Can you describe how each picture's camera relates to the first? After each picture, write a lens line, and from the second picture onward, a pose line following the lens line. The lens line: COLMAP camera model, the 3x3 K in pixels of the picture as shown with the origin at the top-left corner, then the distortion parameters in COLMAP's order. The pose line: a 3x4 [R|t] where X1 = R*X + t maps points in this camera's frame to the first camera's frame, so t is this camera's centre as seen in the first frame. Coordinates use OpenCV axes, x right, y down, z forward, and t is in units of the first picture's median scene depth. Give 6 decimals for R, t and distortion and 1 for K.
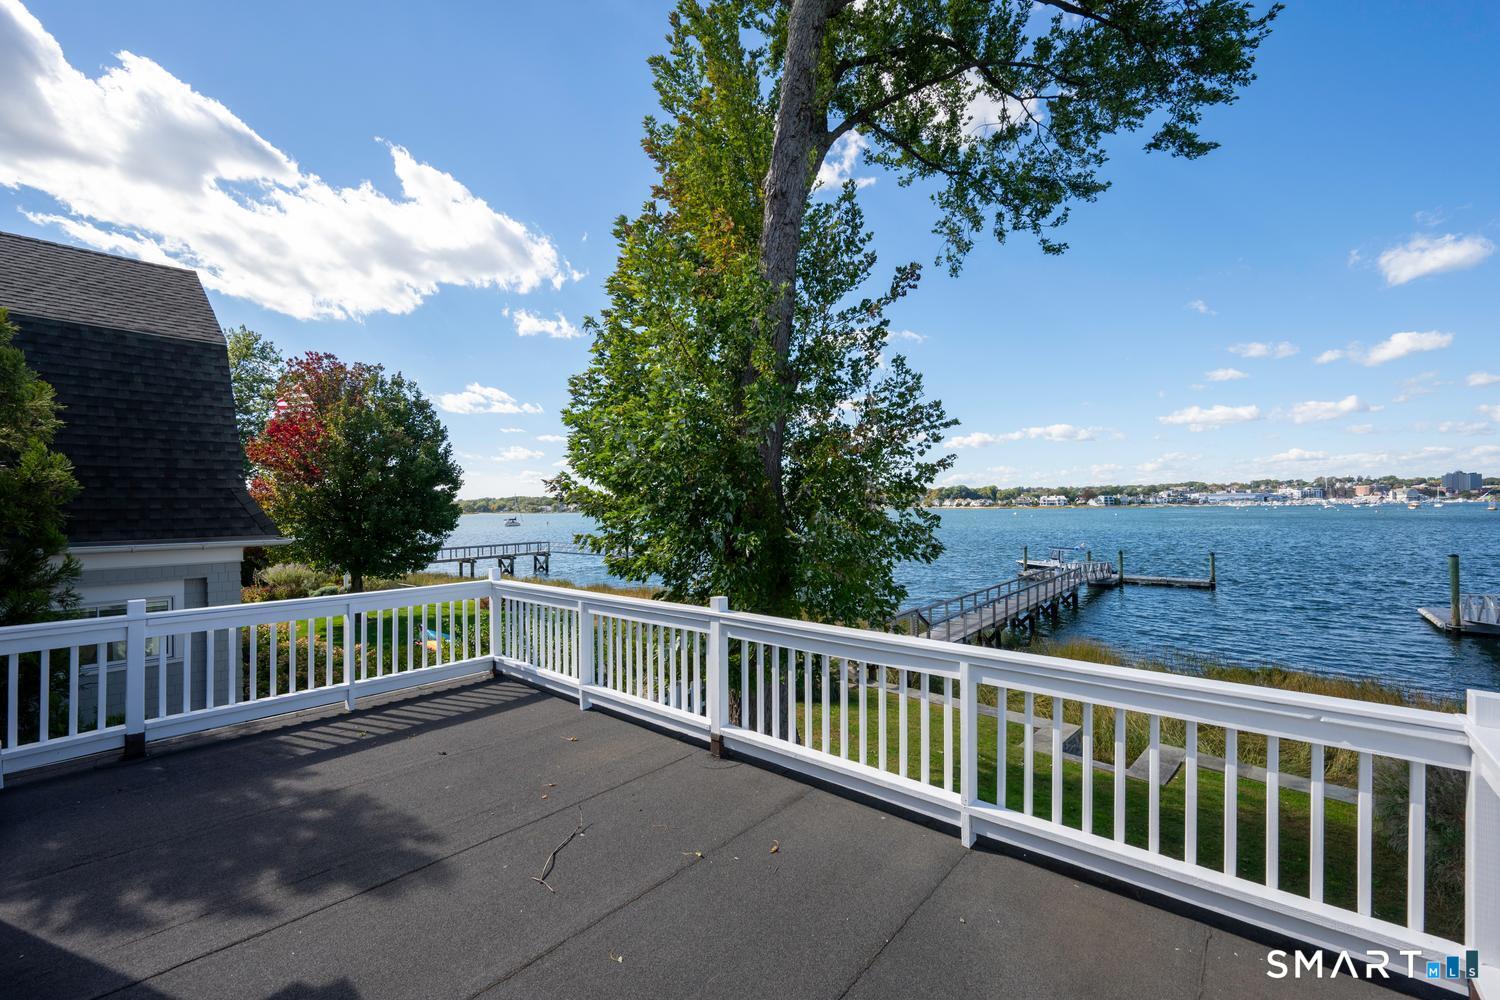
lens RADIAL K [[609.1, 0, 748.0], [0, 609.1, 510.8], [0, 0, 1]] dist [0.002446, 0.000028]
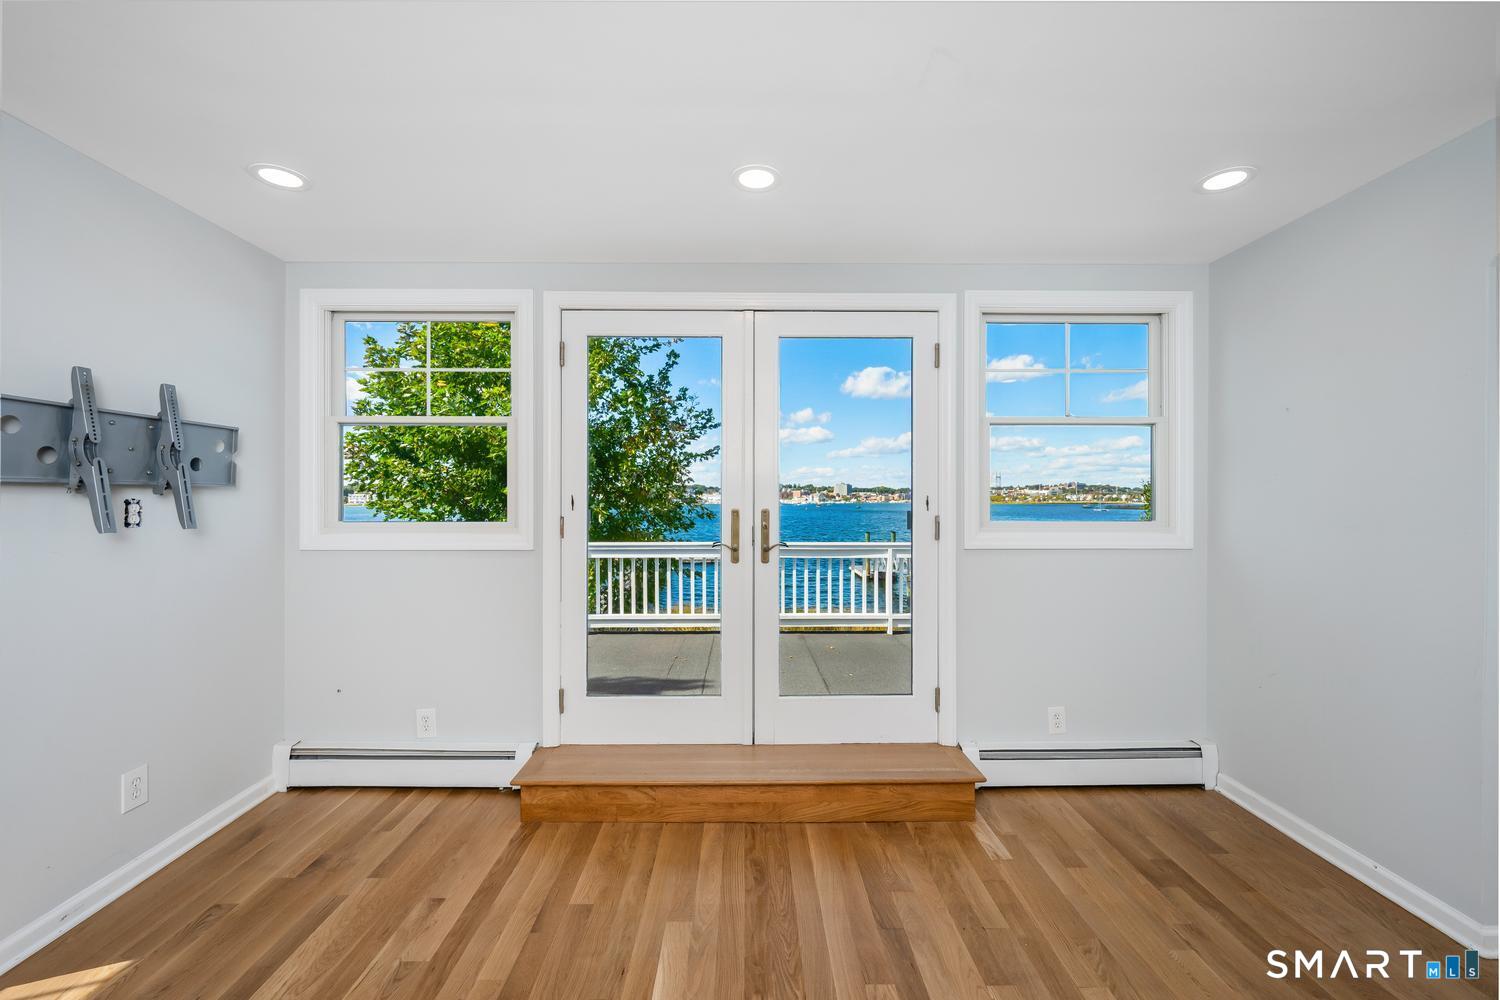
lens RADIAL K [[626.5, 0, 750.0], [0, 626.5, 500.0], [0, 0, 1]] dist [0.000664, 0.000213]
pose [[0.749965, 0.012303, 0.661363, -0.571688], [-0.003549, 0.999887, -0.014575, 0.042566], [-0.661468, 0.008583, 0.749925, -0.127854]]
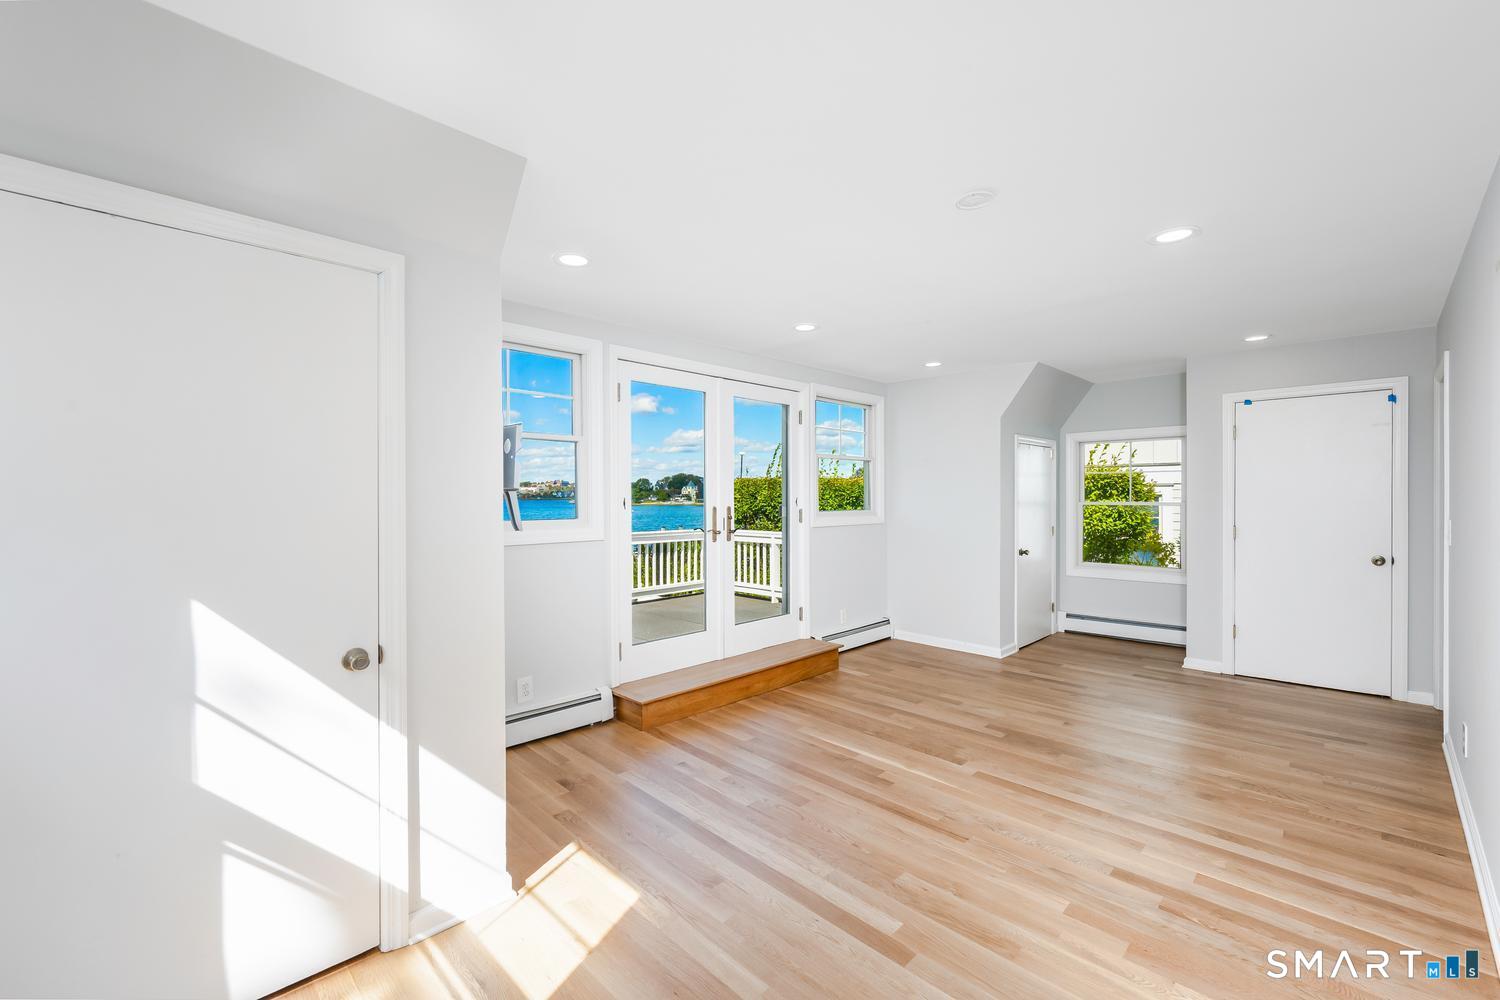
lens RADIAL K [[626.5, 0, 750.0], [0, 626.5, 500.0], [0, 0, 1]] dist [0.000664, 0.000213]
pose [[0.069697, 0.006502, 0.997547, -0.901285], [0.009065, 0.999933, -0.007151, 0.040960], [-0.997527, 0.009541, 0.069633, 0.088314]]
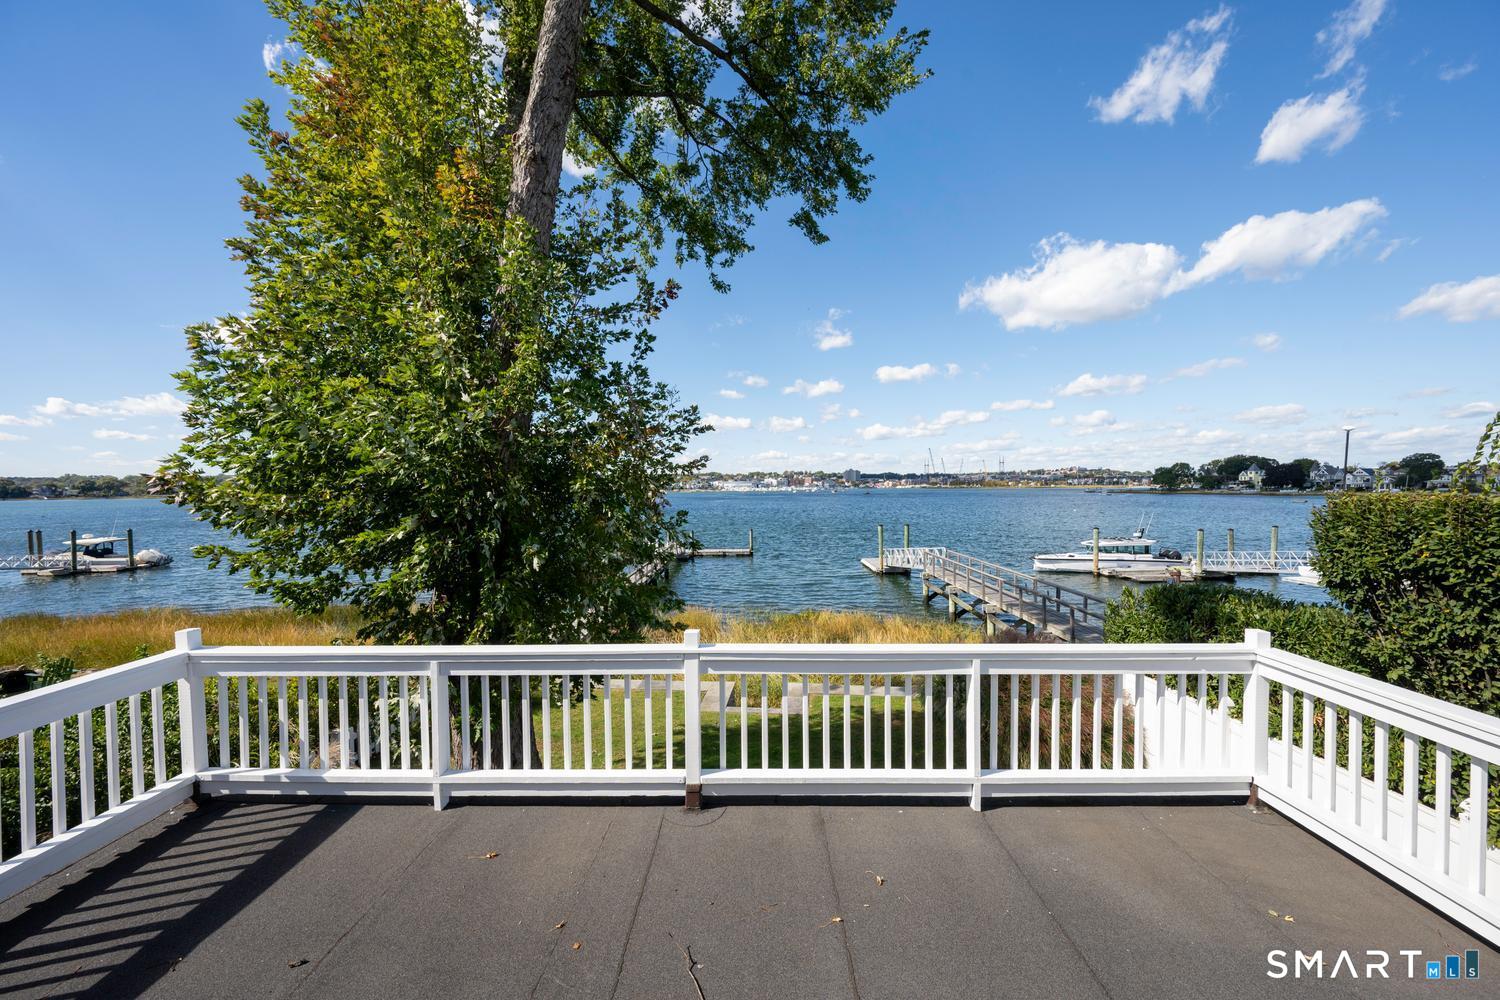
lens RADIAL K [[585.3, 0, 746.2], [0, 585.3, 494.3], [0, 0, 1]] dist [-0.000198, -0.000446]
pose [[0.770458, -0.002778, 0.637484, -0.285724], [0.003710, 0.999993, -0.000125, -0.031174], [-0.637480, 0.002461, 0.770463, 0.152896]]
